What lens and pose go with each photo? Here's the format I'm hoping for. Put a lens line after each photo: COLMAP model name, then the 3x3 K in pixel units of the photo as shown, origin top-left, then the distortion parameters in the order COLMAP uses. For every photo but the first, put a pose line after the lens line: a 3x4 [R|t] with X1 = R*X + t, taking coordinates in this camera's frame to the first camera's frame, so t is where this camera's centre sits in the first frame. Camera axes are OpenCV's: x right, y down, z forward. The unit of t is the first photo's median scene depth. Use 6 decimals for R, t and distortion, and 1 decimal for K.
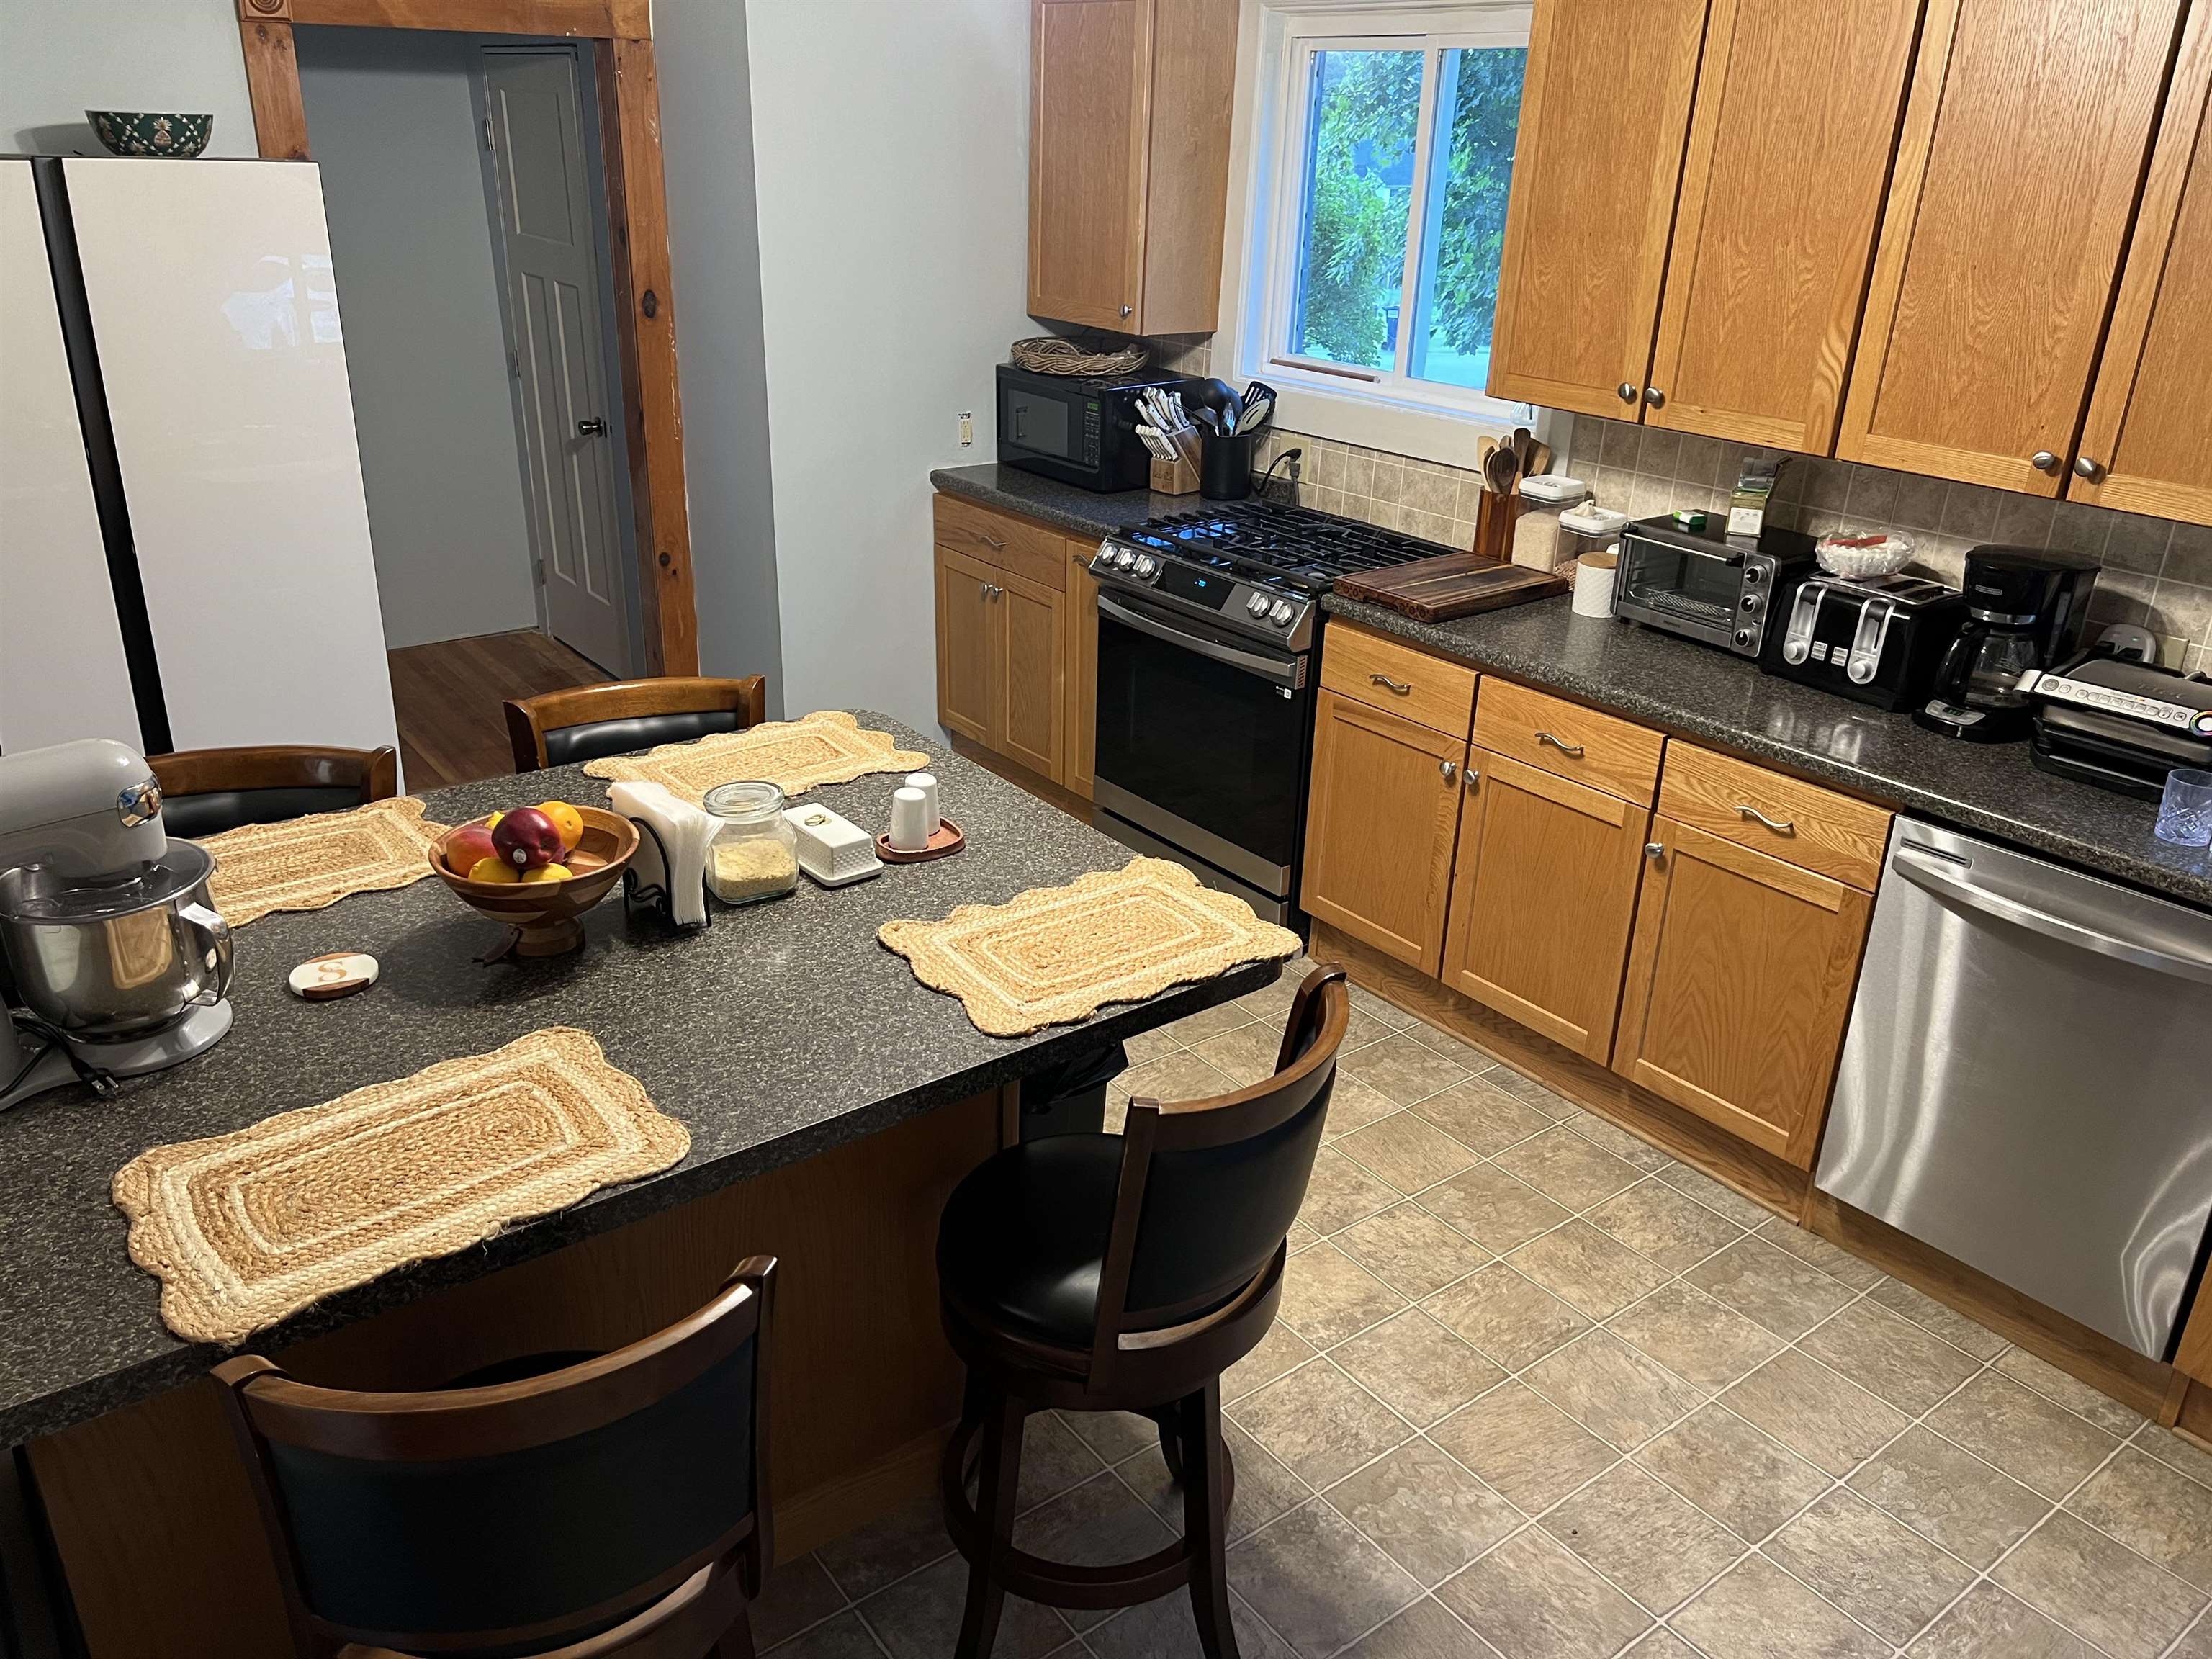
lens RADIAL K [[1660.6, 0, 1100.2], [0, 1660.6, 830.1], [0, 0, 1]] dist [0.003815, 0.001280]
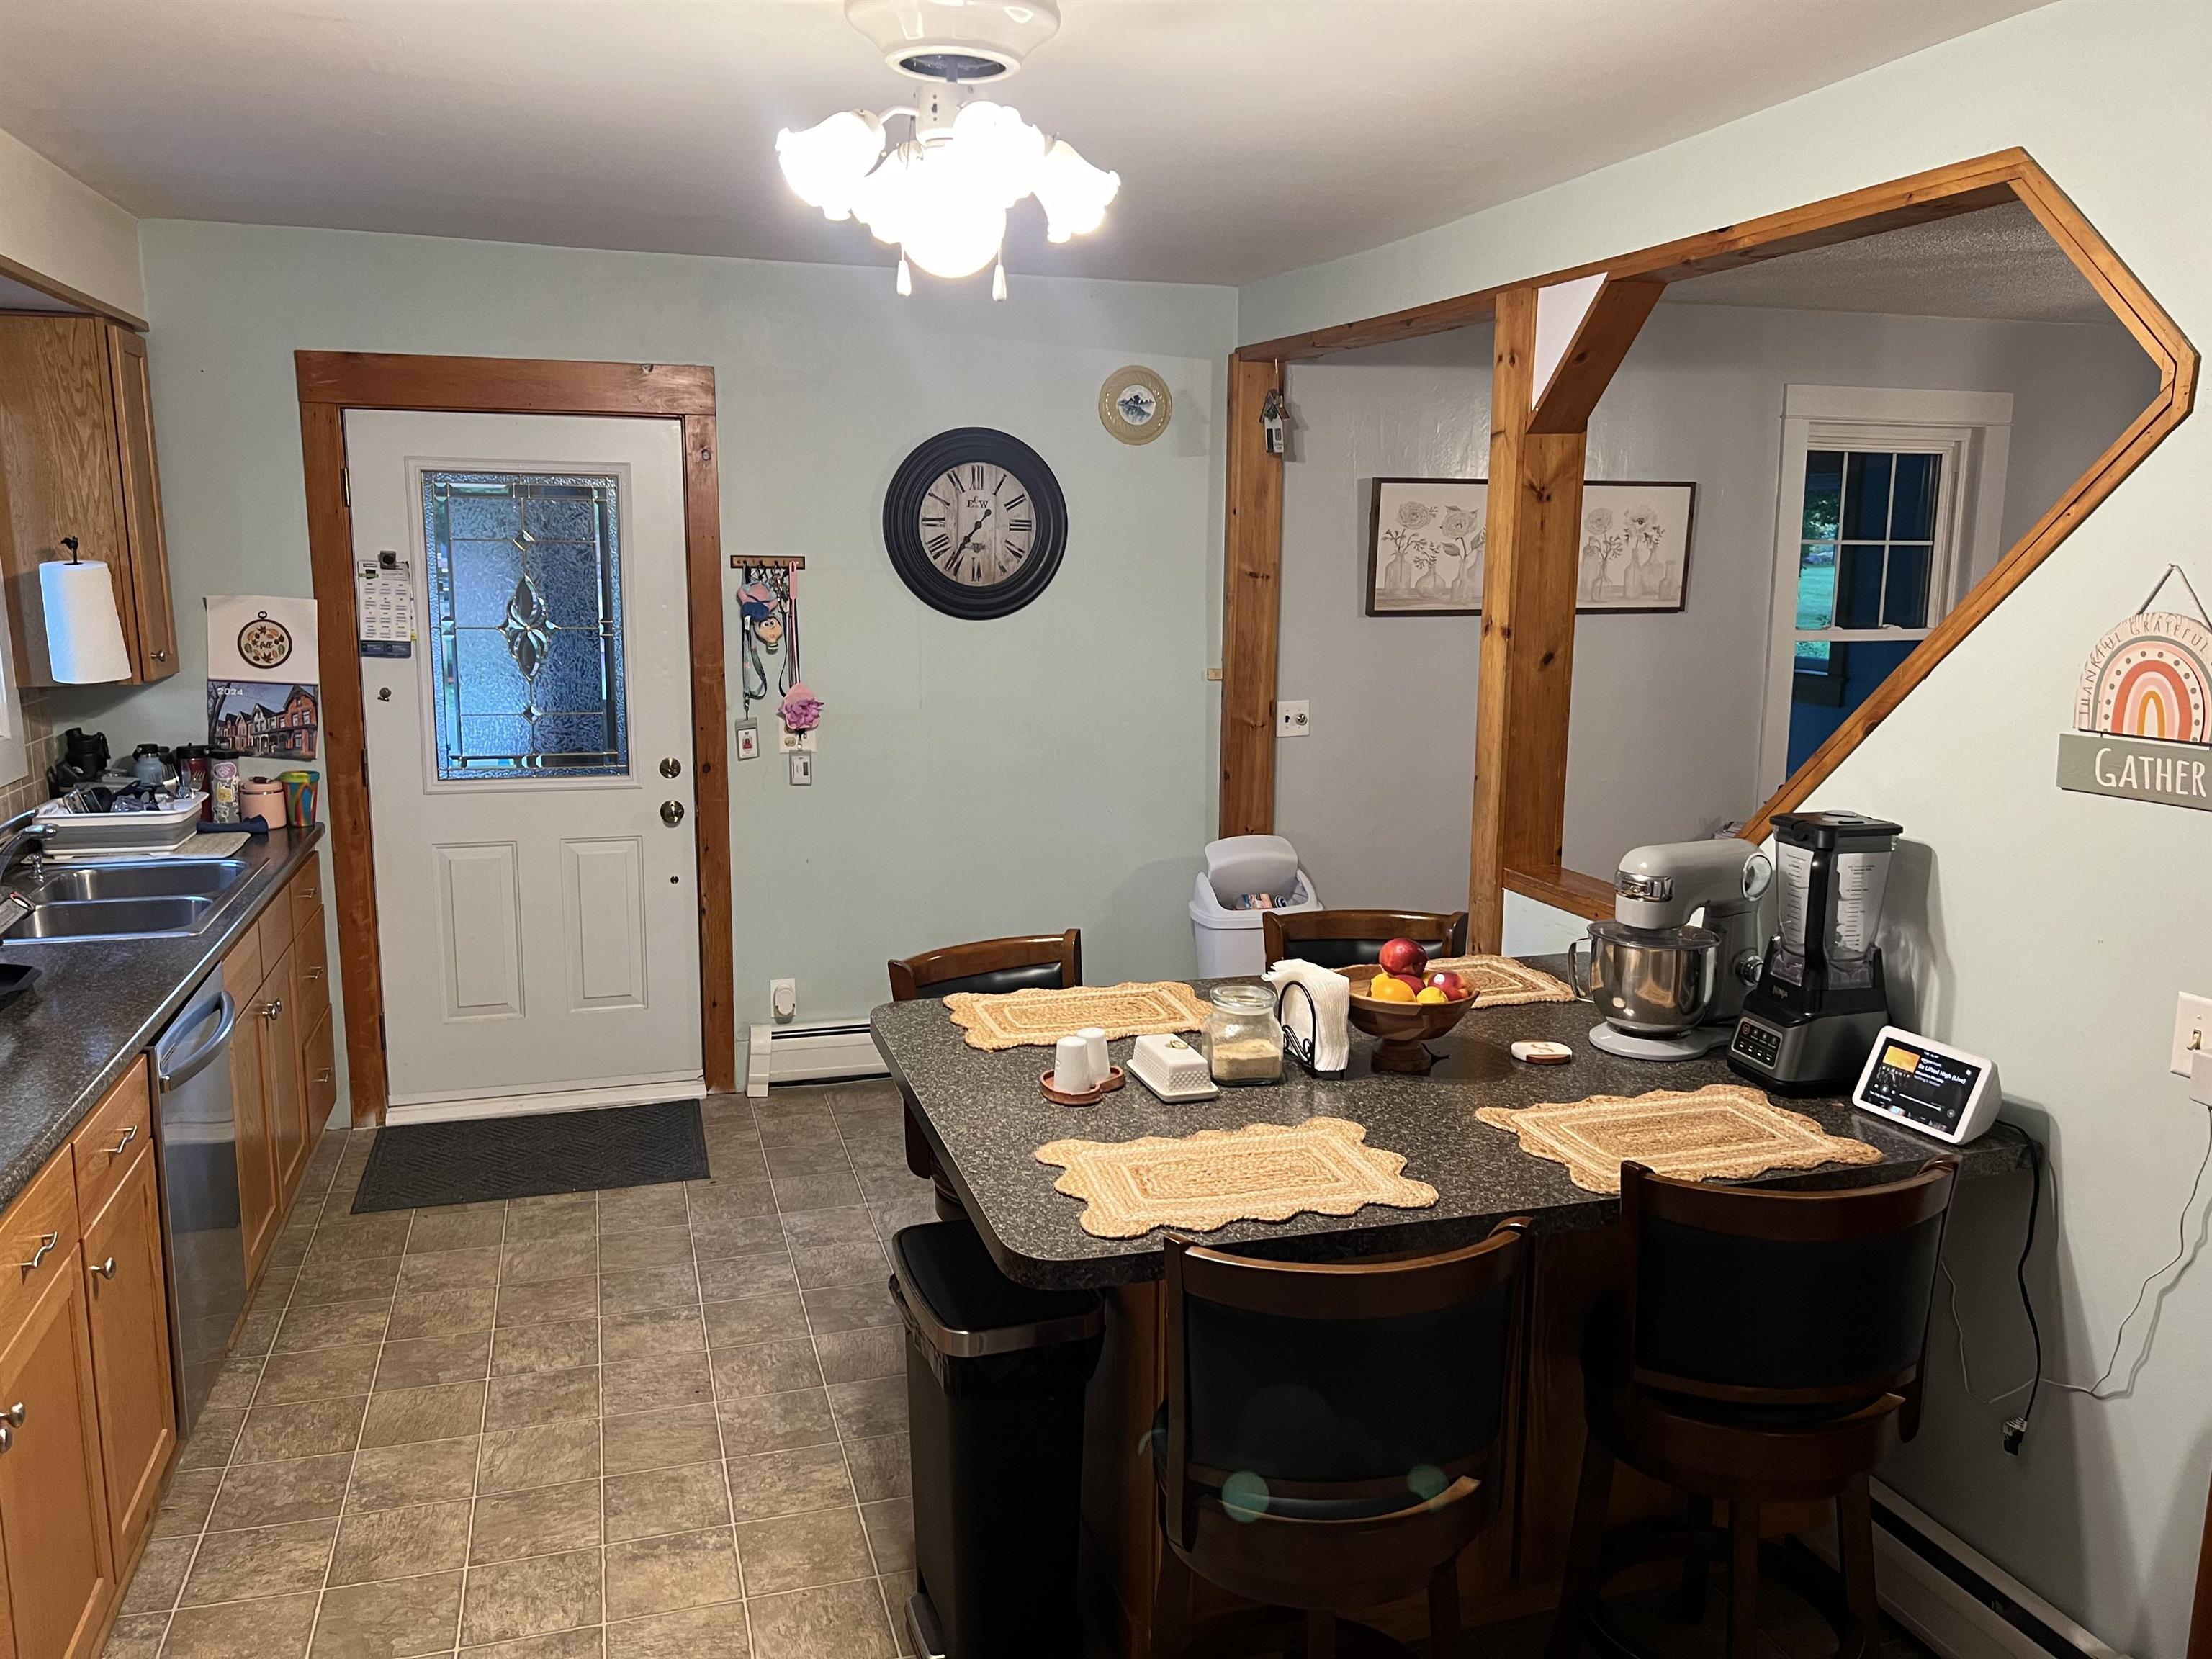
lens RADIAL K [[1660.6, 0, 1101.8], [0, 1660.6, 833.2], [0, 0, 1]] dist [0.003815, 0.001280]
pose [[-0.942582, -0.083076, 0.323477, -0.434631], [0.104082, 0.847260, 0.520881, -0.648513], [-0.317342, 0.524641, -0.789966, 1.716628]]
